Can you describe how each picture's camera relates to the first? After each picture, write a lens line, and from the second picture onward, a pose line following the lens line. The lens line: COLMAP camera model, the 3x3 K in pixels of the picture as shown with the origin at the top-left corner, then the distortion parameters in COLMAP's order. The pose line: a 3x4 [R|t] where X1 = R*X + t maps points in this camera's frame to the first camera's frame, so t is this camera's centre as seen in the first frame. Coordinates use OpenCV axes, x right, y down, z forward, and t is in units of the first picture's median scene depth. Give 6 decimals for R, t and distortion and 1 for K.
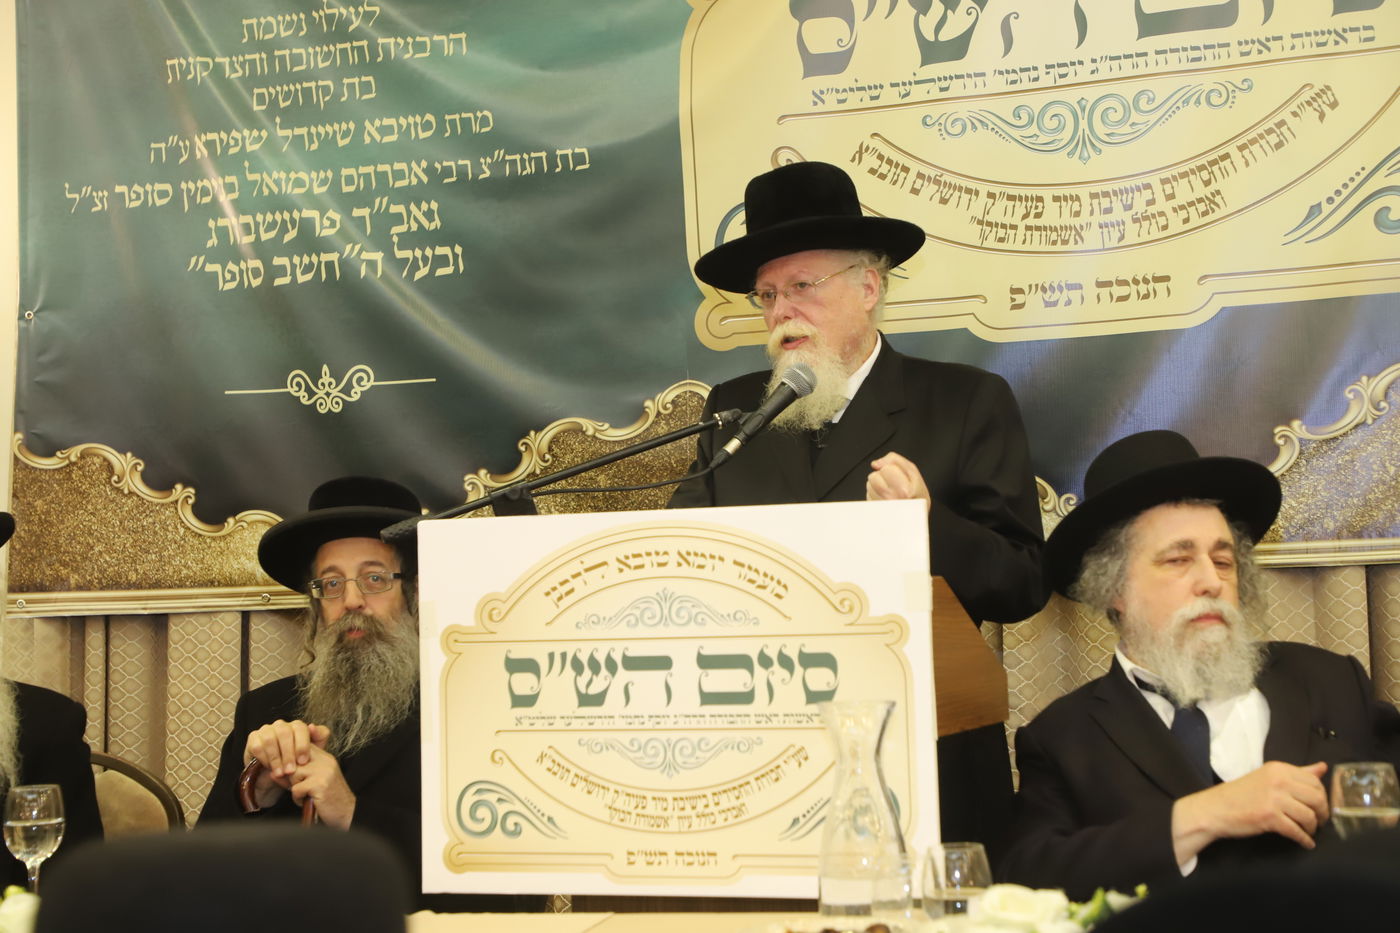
lens RADIAL K [[2586.0, 0, 708.1], [0, 2586.0, 441.2], [0, 0, 1]] dist [0.338815, -0.225868]
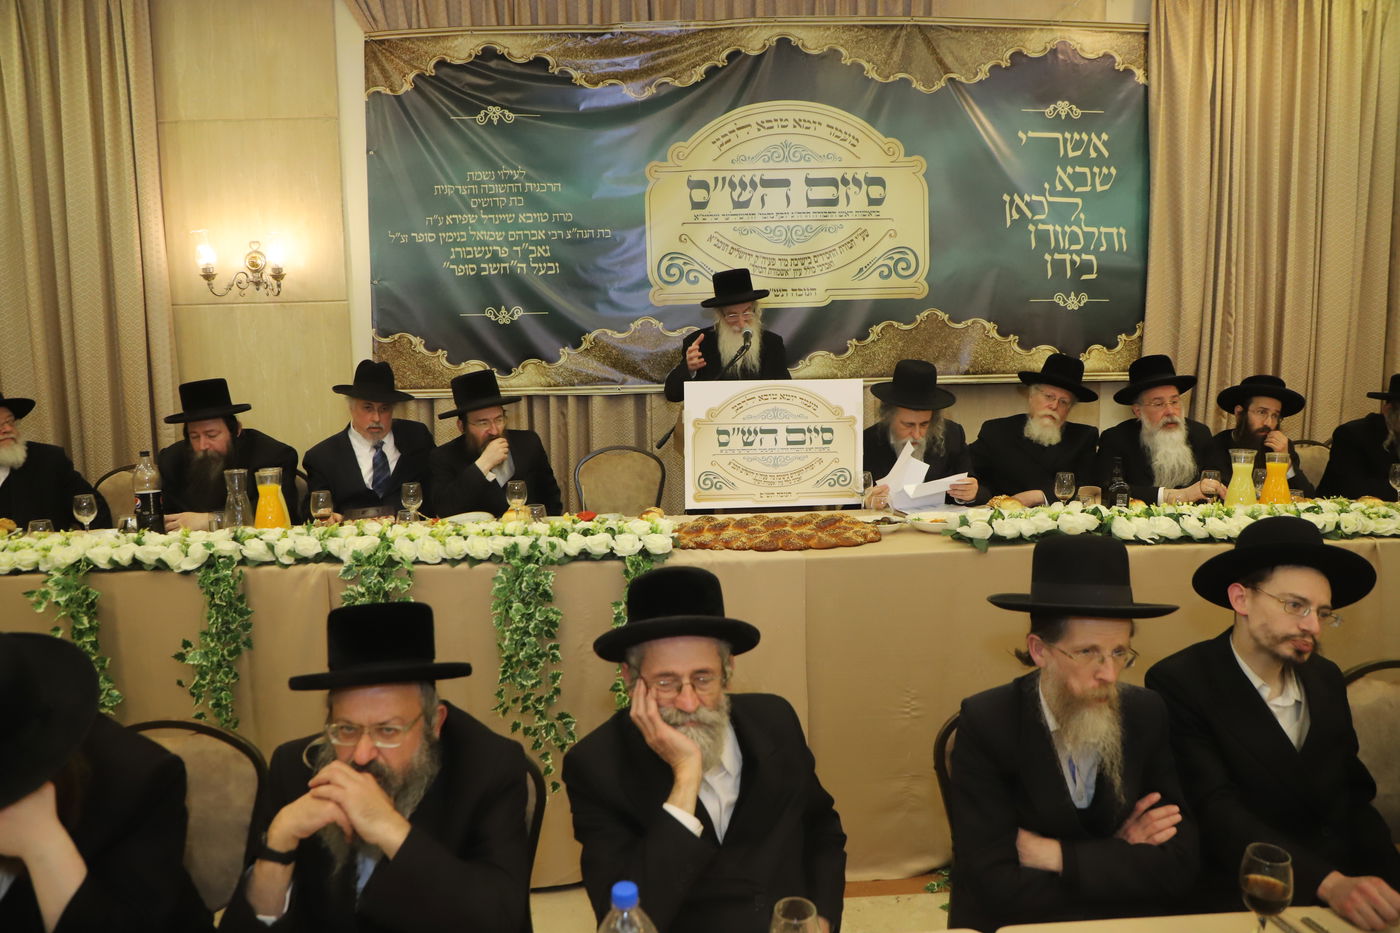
lens RADIAL K [[943.9, 0, 695.1], [0, 943.9, 471.4], [0, 0, 1]] dist [-0.088572, 0.042204]
pose [[0.937821, -0.030092, 0.345813, -0.303717], [-0.031202, 0.984894, 0.170322, -0.032420], [-0.345715, -0.170521, 0.922716, 0.013979]]
